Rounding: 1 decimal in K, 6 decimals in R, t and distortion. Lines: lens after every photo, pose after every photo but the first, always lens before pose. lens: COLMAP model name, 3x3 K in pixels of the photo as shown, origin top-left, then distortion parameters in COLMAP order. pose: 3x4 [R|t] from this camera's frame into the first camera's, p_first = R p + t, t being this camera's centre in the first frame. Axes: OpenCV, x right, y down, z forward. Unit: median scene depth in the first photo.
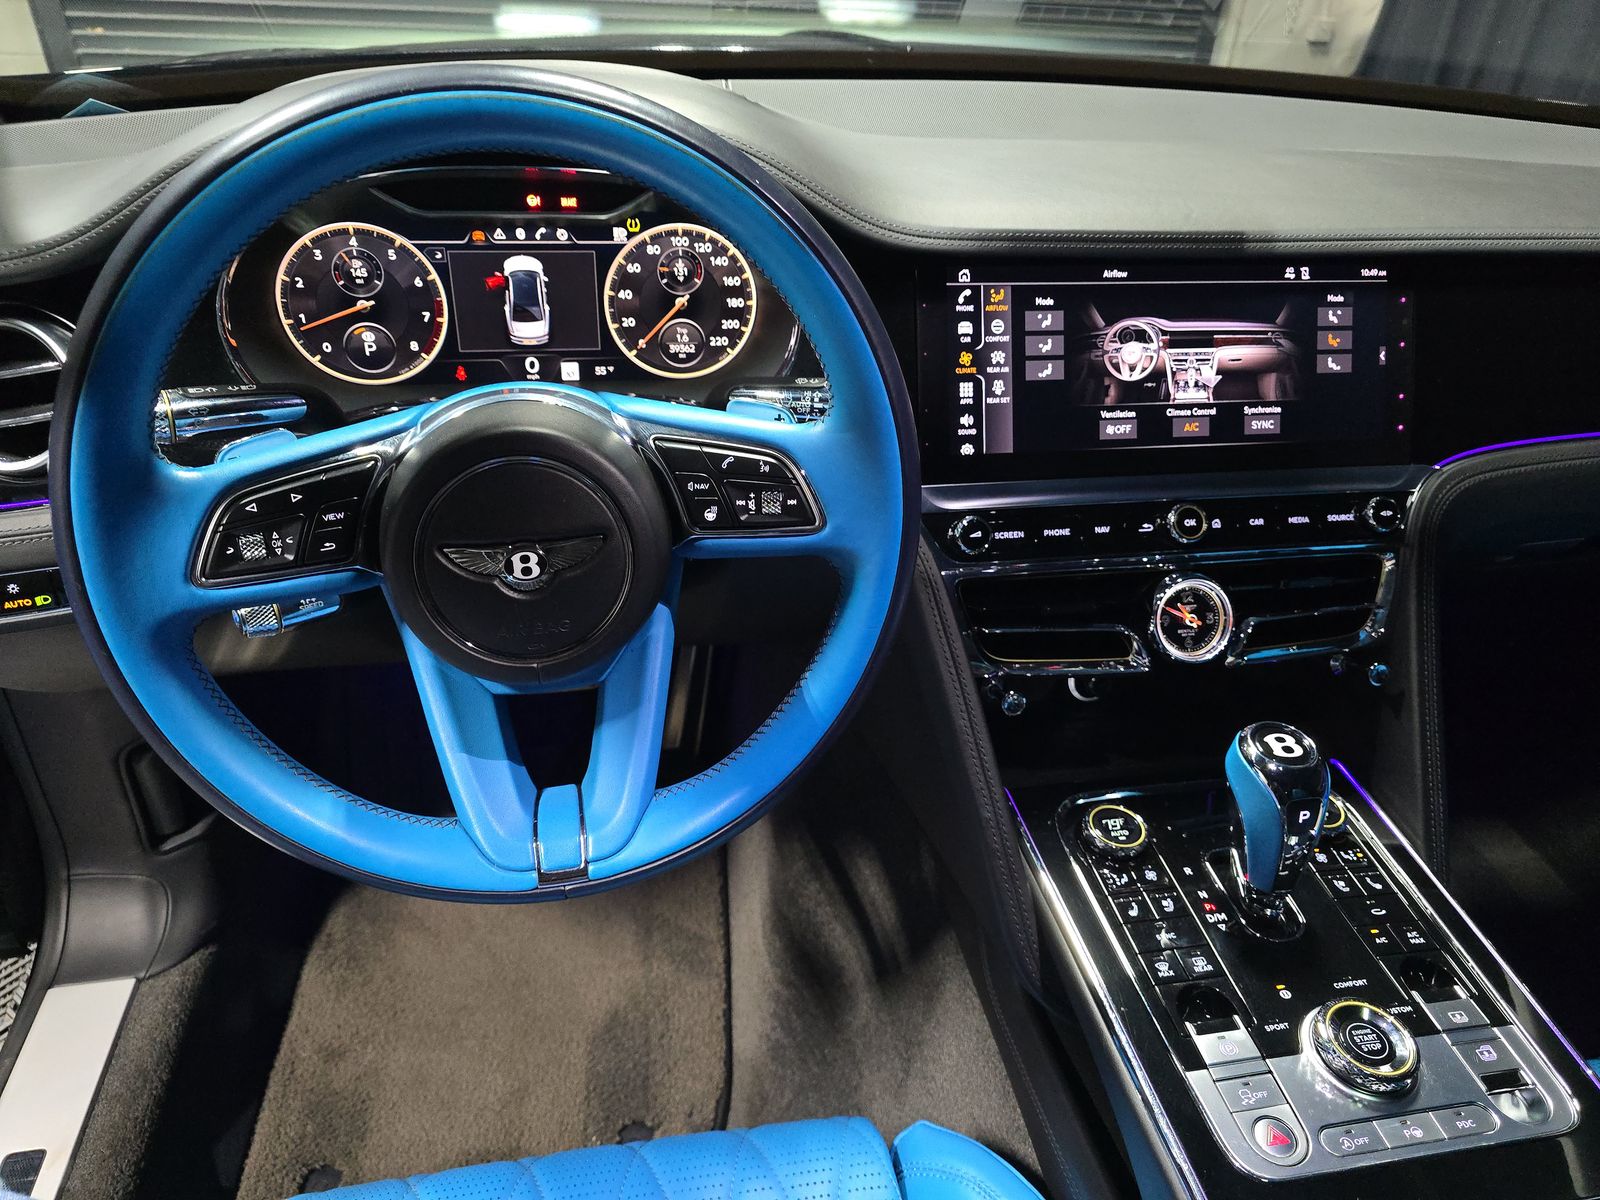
lens RADIAL K [[1096.9, 0, 800.0], [0, 1096.9, 600.0], [0, 0, 1]] dist [0.050786, -0.041221]
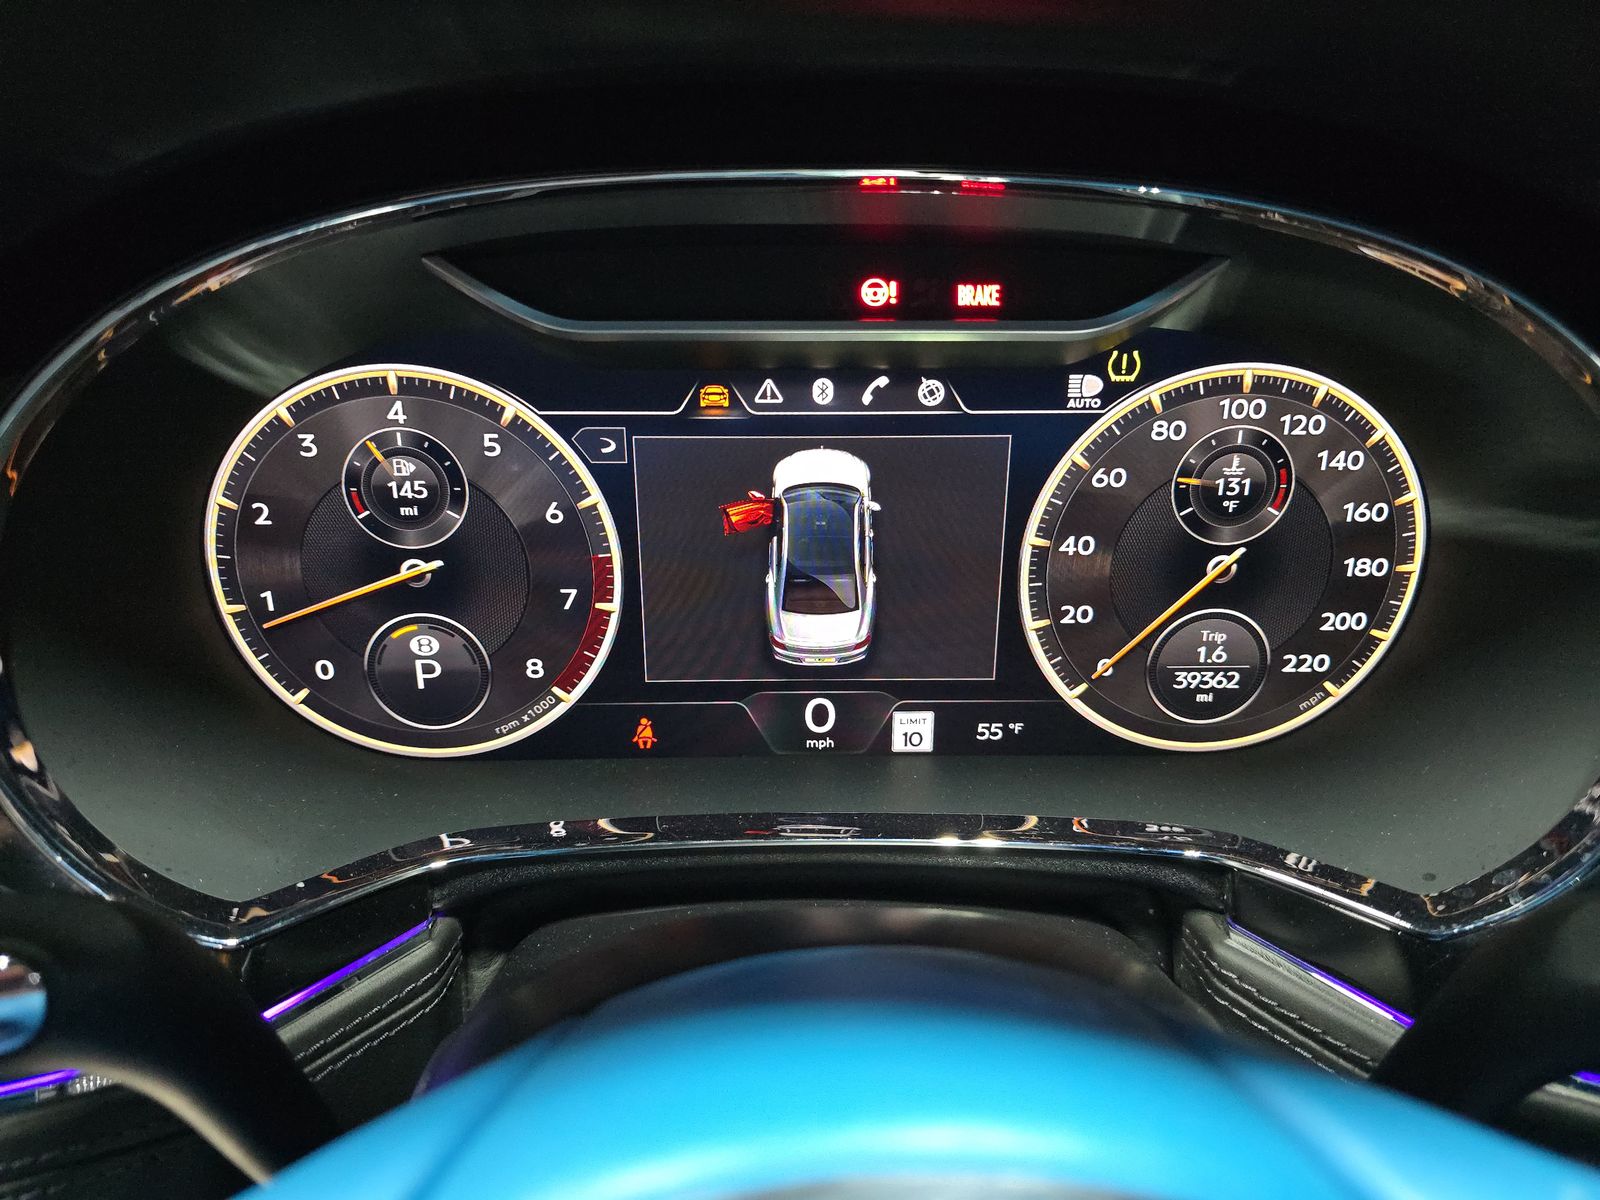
lens RADIAL K [[1079.2, 0, 800.0], [0, 1079.2, 600.0], [0, 0, 1]] dist [0.043788, -0.102545]
pose [[0.985112, 0.026021, -0.169935, -0.195513], [-0.054288, 0.984985, -0.163881, -0.200070], [0.163119, 0.170666, 0.971733, 0.651569]]
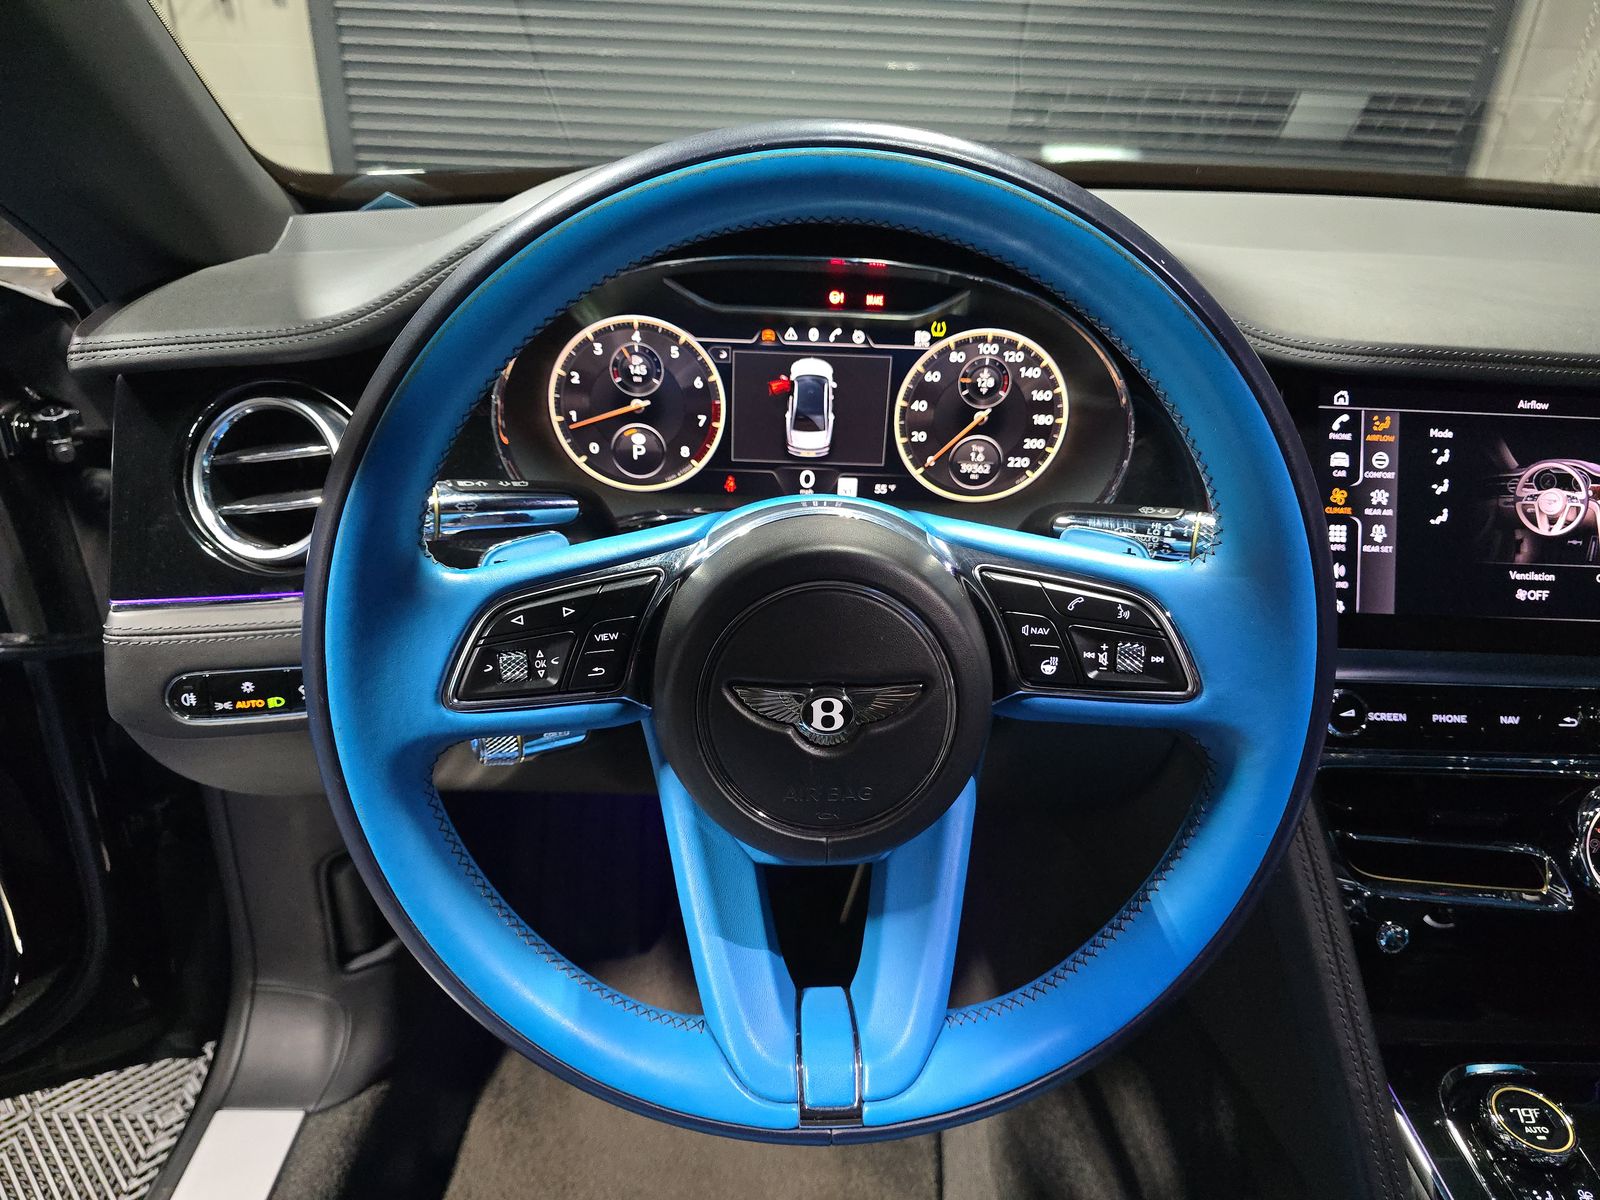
lens RADIAL K [[1092.1, 0, 800.0], [0, 1092.1, 605.9], [0, 0, 1]] dist [0.059983, -0.062168]
pose [[0.985899, 0.070858, -0.151596, -0.112333], [-0.087414, 0.990571, -0.105487, -0.017501], [0.142692, 0.117251, 0.982798, 0.147080]]
